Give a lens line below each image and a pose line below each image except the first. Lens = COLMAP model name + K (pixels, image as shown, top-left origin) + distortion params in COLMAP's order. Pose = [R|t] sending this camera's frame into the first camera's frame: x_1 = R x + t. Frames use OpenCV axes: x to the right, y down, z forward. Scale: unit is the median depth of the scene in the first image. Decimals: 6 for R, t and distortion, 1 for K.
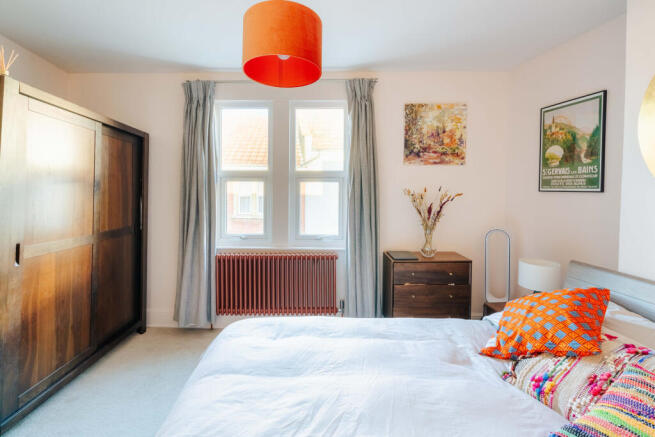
lens RADIAL K [[321.8, 0, 330.6], [0, 321.8, 196.1], [0, 0, 1]] dist [-0.004634, 0.002124]
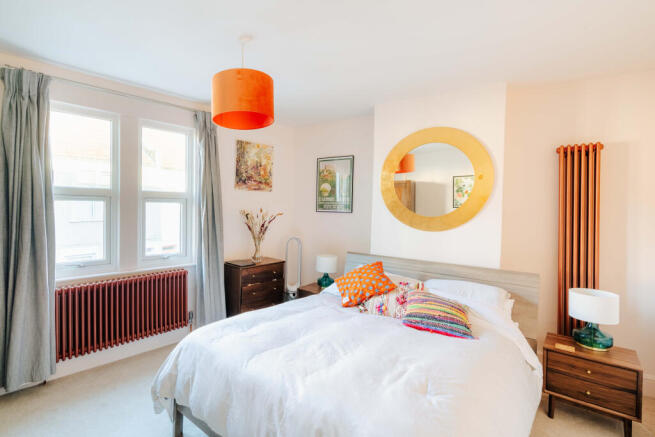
lens RADIAL K [[292.8, 0, 328.3], [0, 292.8, 215.6], [0, 0, 1]] dist [0.002463, 0.000634]
pose [[0.685094, -0.009500, 0.728393, -0.367477], [-0.000030, 0.999915, 0.013070, -0.014543], [-0.728455, -0.008976, 0.685035, -0.016749]]
